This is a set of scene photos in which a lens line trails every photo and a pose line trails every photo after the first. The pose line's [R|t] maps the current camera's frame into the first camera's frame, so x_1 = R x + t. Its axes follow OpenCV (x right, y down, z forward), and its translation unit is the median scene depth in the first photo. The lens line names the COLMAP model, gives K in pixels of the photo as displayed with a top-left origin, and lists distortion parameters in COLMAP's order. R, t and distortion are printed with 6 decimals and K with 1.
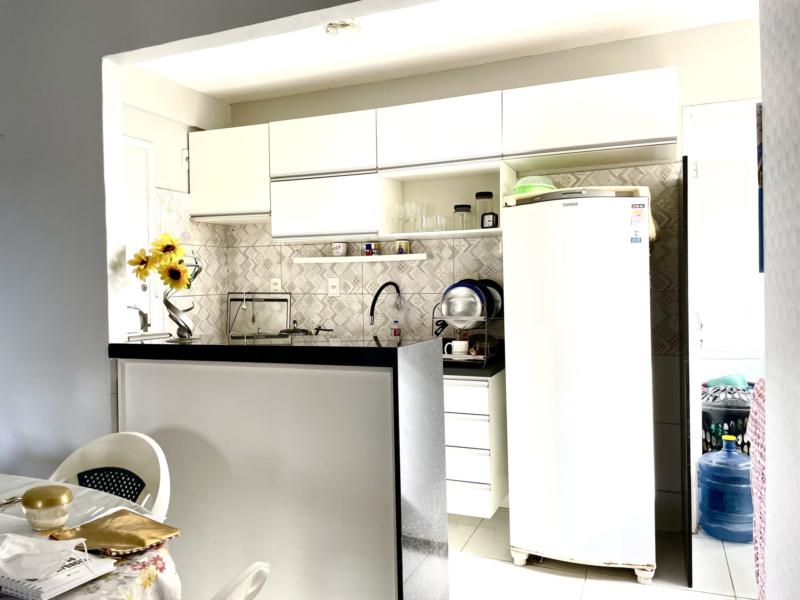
lens RADIAL K [[591.1, 0, 397.8], [0, 591.1, 294.0], [0, 0, 1]] dist [0.063166, -0.070924]
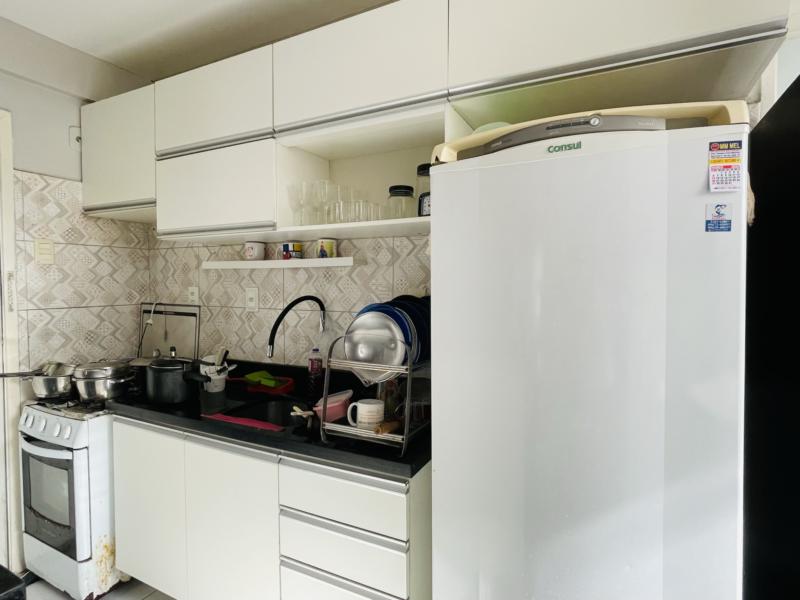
lens RADIAL K [[434.9, 0, 400.0], [0, 434.9, 300.0], [0, 0, 1]] dist [-0.017462, 0.000504]
pose [[0.998014, 0.017797, -0.060420, 0.128690], [-0.016683, 0.999682, 0.018887, -0.026326], [0.060737, -0.017841, 0.997994, 0.455550]]
